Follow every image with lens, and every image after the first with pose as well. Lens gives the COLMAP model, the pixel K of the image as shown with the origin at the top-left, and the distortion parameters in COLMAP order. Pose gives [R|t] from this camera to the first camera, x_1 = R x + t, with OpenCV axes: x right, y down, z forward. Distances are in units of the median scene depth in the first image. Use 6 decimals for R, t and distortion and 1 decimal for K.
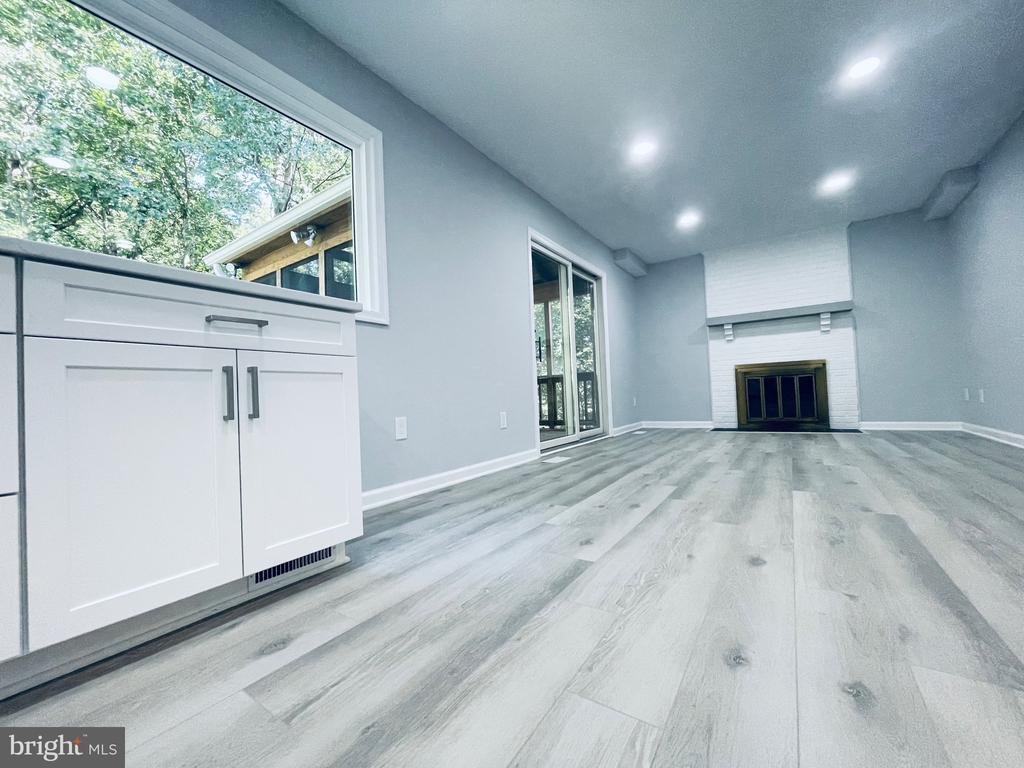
lens RADIAL K [[414.4, 0, 506.5], [0, 414.4, 384.3], [0, 0, 1]] dist [-0.001959, 0.000314]
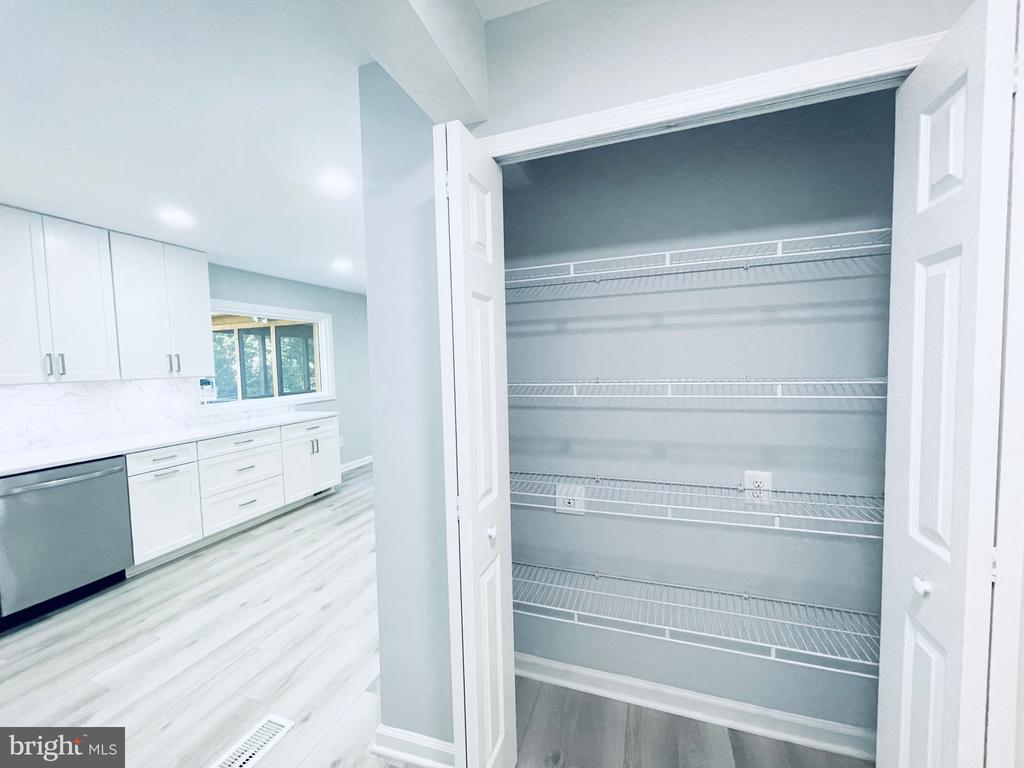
lens RADIAL K [[414.4, 0, 506.5], [0, 414.4, 384.3], [0, 0, 1]] dist [-0.001959, 0.000314]
pose [[0.966037, 0.005182, 0.258353, 0.056068], [-0.024327, 0.997182, 0.070963, -0.544922], [-0.257257, -0.074838, 0.963441, -1.952035]]
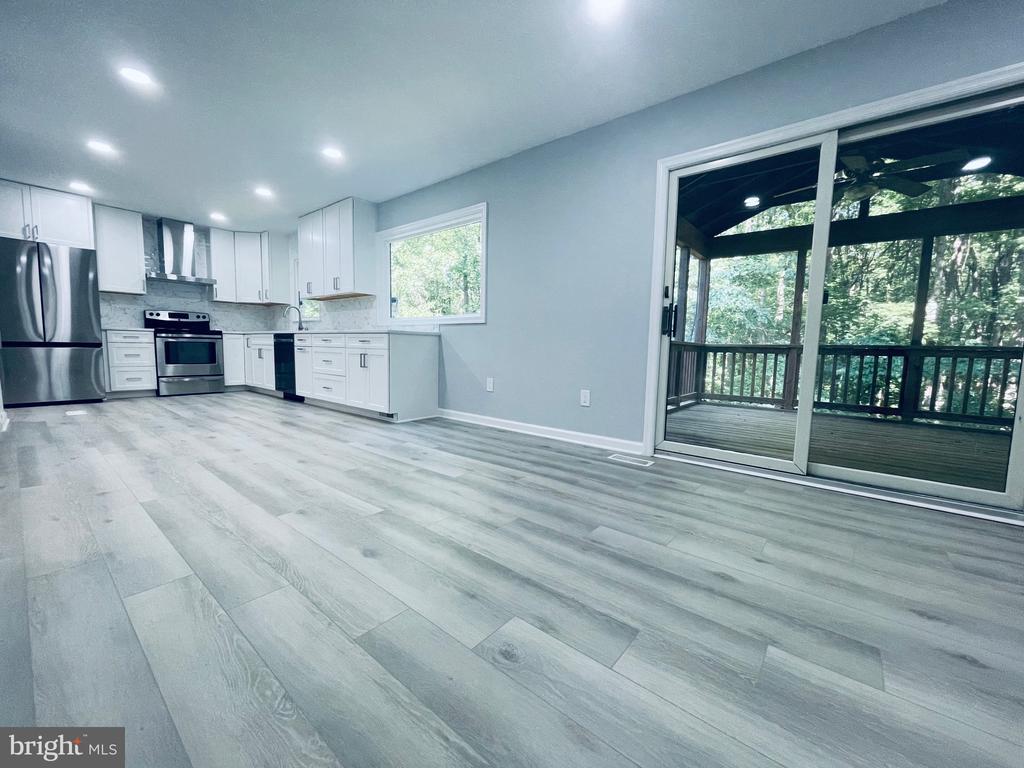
lens RADIAL K [[414.4, 0, 506.5], [0, 414.4, 384.3], [0, 0, 1]] dist [-0.001959, 0.000314]
pose [[-0.095924, 0.130879, -0.986747, 1.843277], [0.011306, 0.991397, 0.130397, -0.149582], [0.995324, 0.001352, -0.096578, 1.644470]]
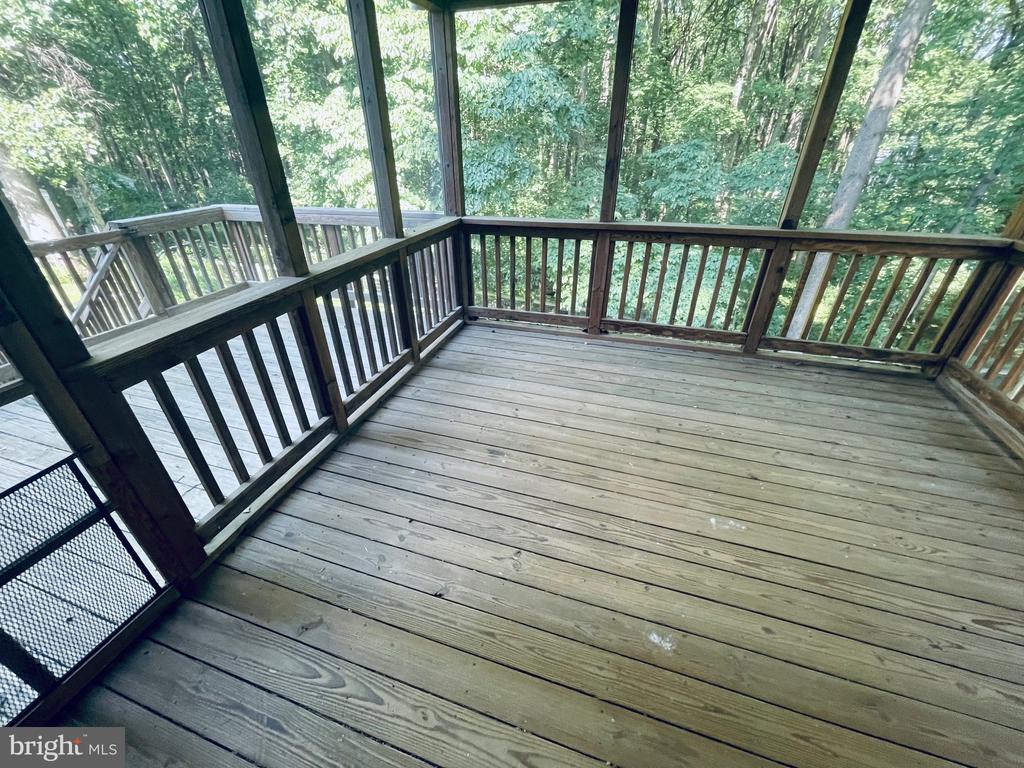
lens RADIAL K [[414.4, 0, 506.5], [0, 414.4, 384.3], [0, 0, 1]] dist [-0.001959, 0.000314]
pose [[0.283482, 0.524587, -0.802774, 0.120464], [0.029553, 0.831938, 0.554081, -0.410821], [0.958522, -0.180796, 0.220336, 2.609621]]
